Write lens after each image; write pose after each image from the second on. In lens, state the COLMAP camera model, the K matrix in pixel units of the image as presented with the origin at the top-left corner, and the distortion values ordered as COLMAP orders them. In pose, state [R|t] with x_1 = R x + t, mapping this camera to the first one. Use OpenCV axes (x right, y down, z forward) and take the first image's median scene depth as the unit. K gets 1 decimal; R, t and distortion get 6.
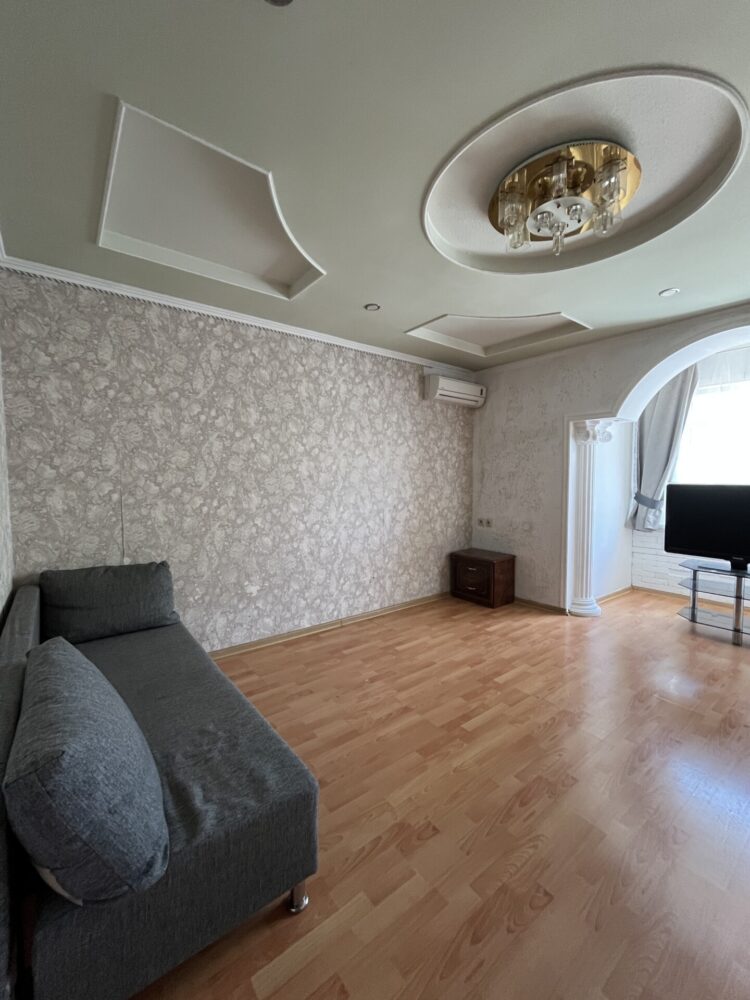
lens RADIAL K [[405.6, 0, 373.8], [0, 405.6, 497.6], [0, 0, 1]] dist [-0.005814, 0.000889]
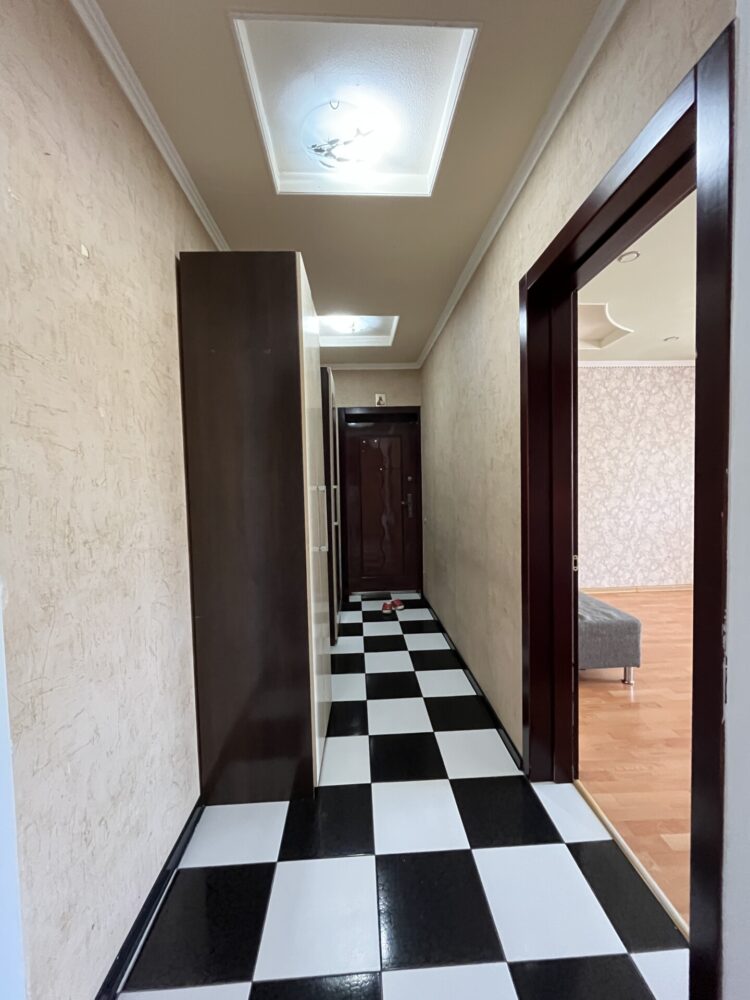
lens RADIAL K [[405.6, 0, 375.9], [0, 405.6, 496.3], [0, 0, 1]] dist [-0.005814, 0.000889]
pose [[0.817040, 0.006478, -0.576545, -0.021597], [-0.009926, 0.999947, -0.002831, 0.037993], [0.576496, 0.008036, 0.817061, -0.485203]]
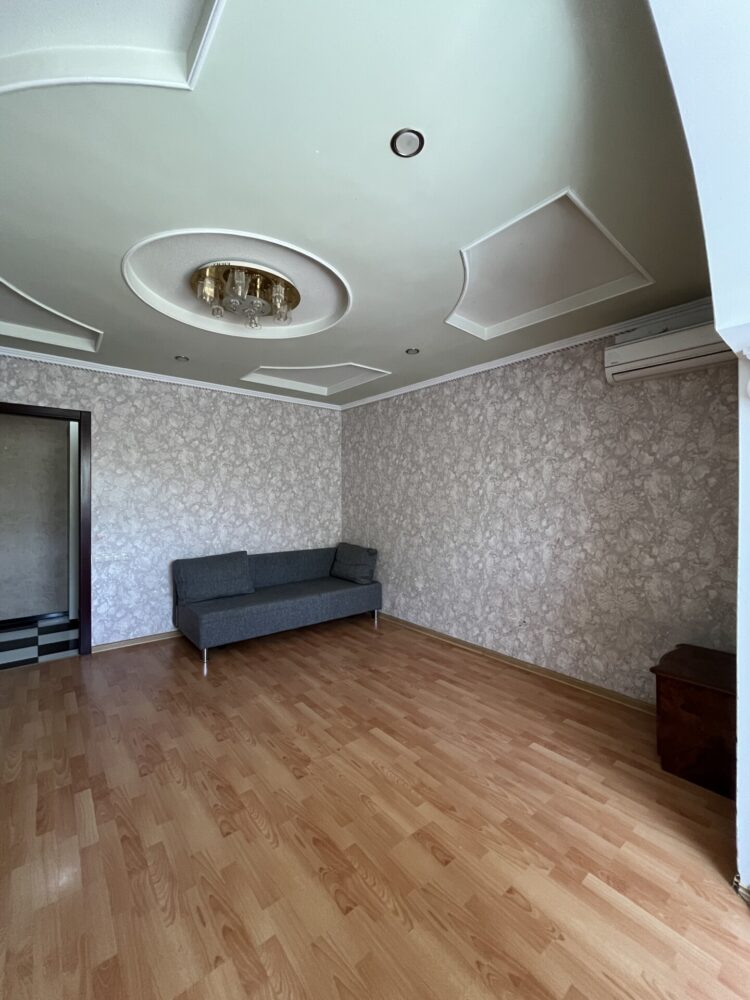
lens RADIAL K [[405.6, 0, 375.1], [0, 405.6, 496.8], [0, 0, 1]] dist [-0.005814, 0.000889]
pose [[0.035440, 0.001655, -0.999370, 0.909069], [-0.054680, 0.998504, -0.000285, -0.048043], [0.997875, 0.054656, 0.035477, 0.710968]]
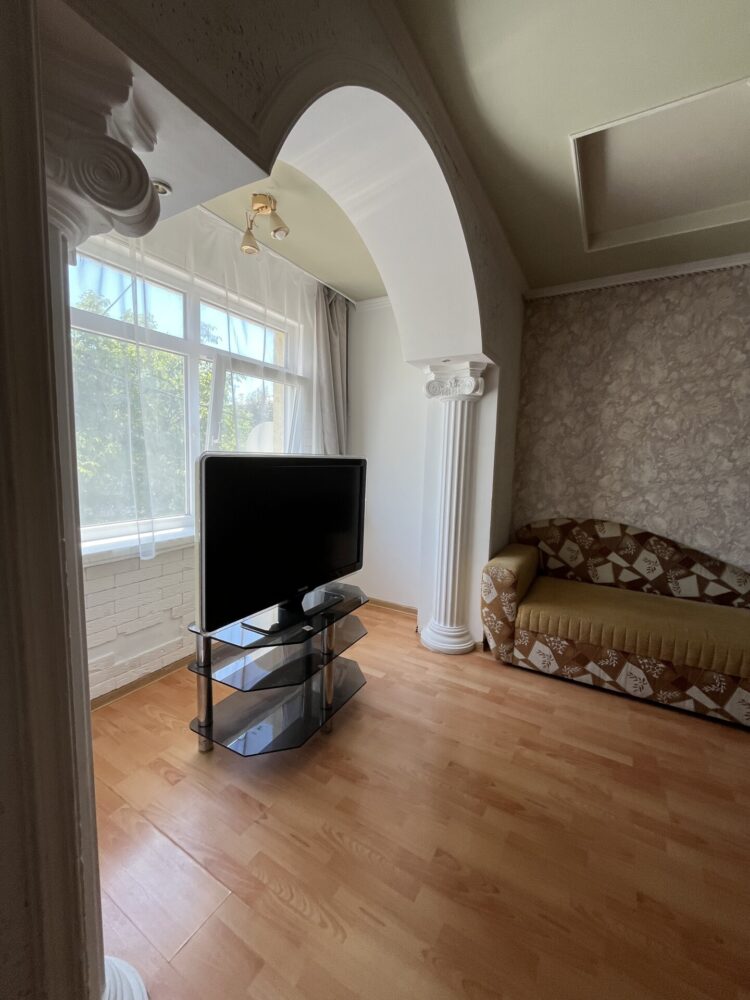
lens RADIAL K [[405.6, 0, 373.9], [0, 405.6, 498.0], [0, 0, 1]] dist [-0.005814, 0.000889]
pose [[-0.370329, -0.107489, 0.922661, 0.333990], [0.024196, 0.991829, 0.125258, -0.044767], [-0.928586, 0.068711, -0.364702, 1.032056]]
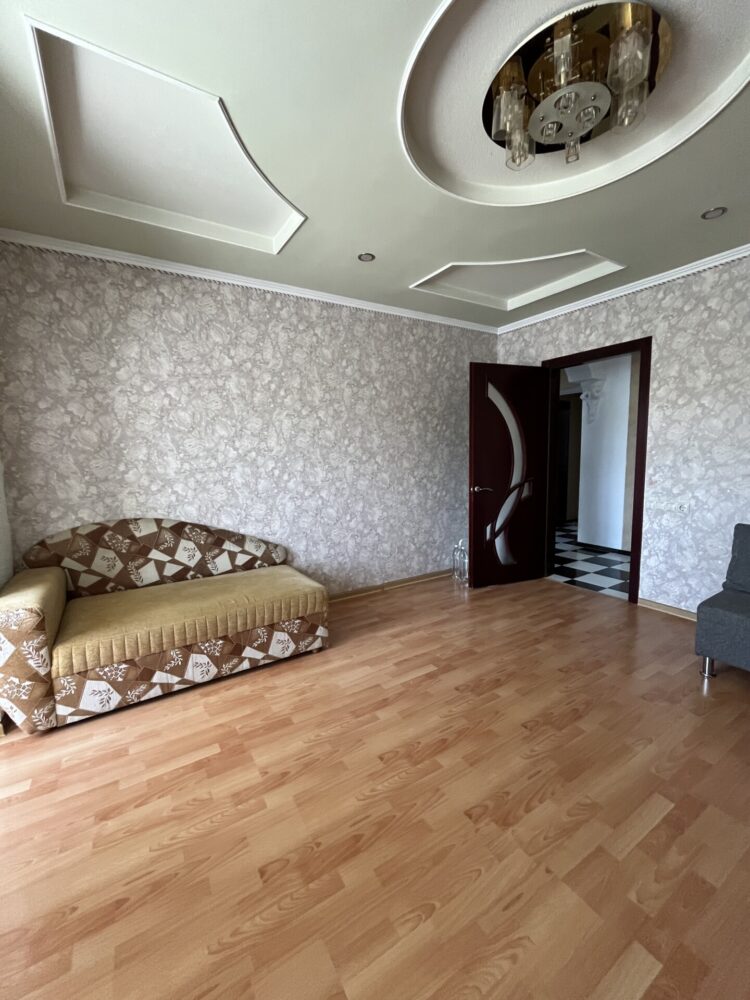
lens RADIAL K [[405.6, 0, 374.2], [0, 405.6, 498.1], [0, 0, 1]] dist [-0.005814, 0.000889]
pose [[-0.995030, 0.012232, 0.098822, 0.394017], [0.028407, 0.986056, 0.163972, -0.035533], [-0.095439, 0.165964, -0.981503, 1.001876]]
